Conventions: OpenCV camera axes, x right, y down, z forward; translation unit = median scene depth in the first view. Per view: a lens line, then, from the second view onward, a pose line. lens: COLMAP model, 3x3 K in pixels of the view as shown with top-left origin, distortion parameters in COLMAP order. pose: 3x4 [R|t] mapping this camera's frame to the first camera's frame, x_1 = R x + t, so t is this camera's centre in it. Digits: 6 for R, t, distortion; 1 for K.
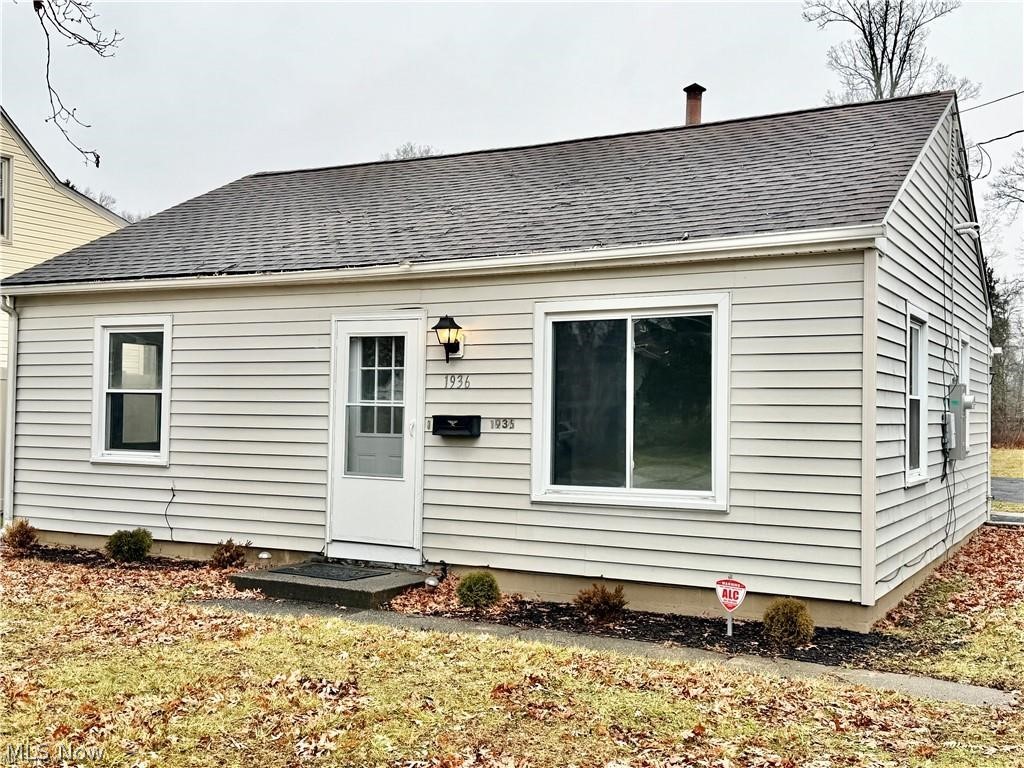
lens RADIAL K [[1125.4, 0, 512.2], [0, 1125.4, 390.7], [0, 0, 1]] dist [0.011246, 0.000000]
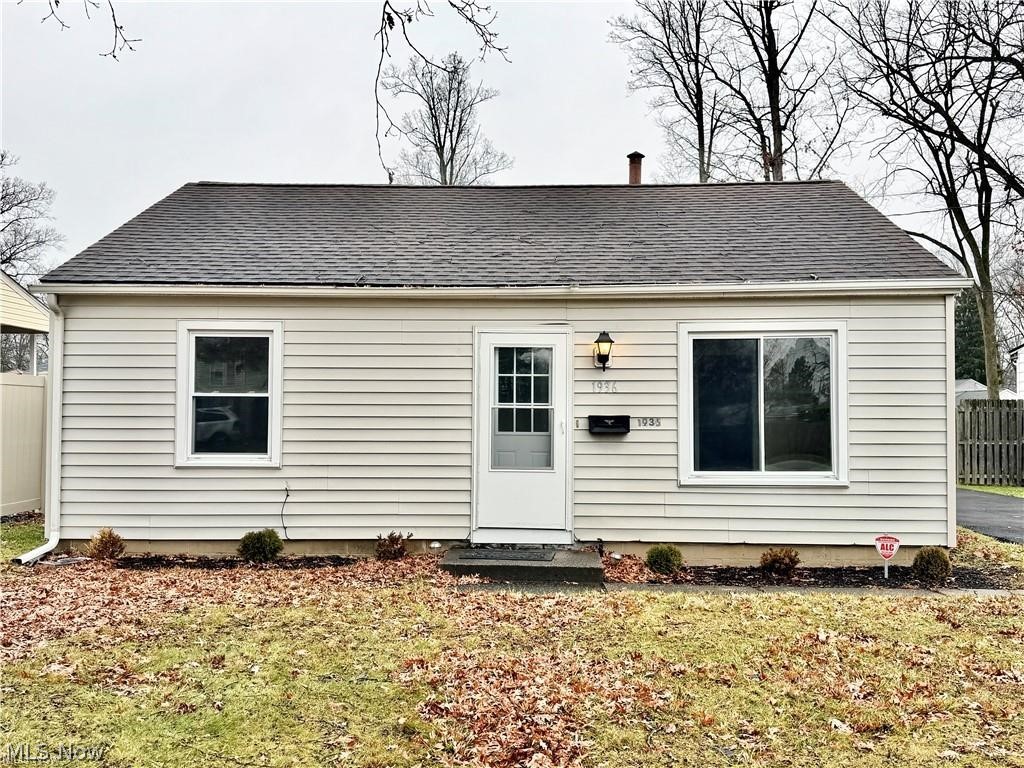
lens RADIAL K [[968.2, 0, 513.2], [0, 968.2, 374.8], [0, 0, 1]] dist [0.068530, 0.000000]
pose [[0.898954, 0.011795, 0.437885, -0.566625], [-0.001565, 0.999718, -0.023715, 0.003231], [-0.438041, 0.020634, 0.898718, 0.116014]]
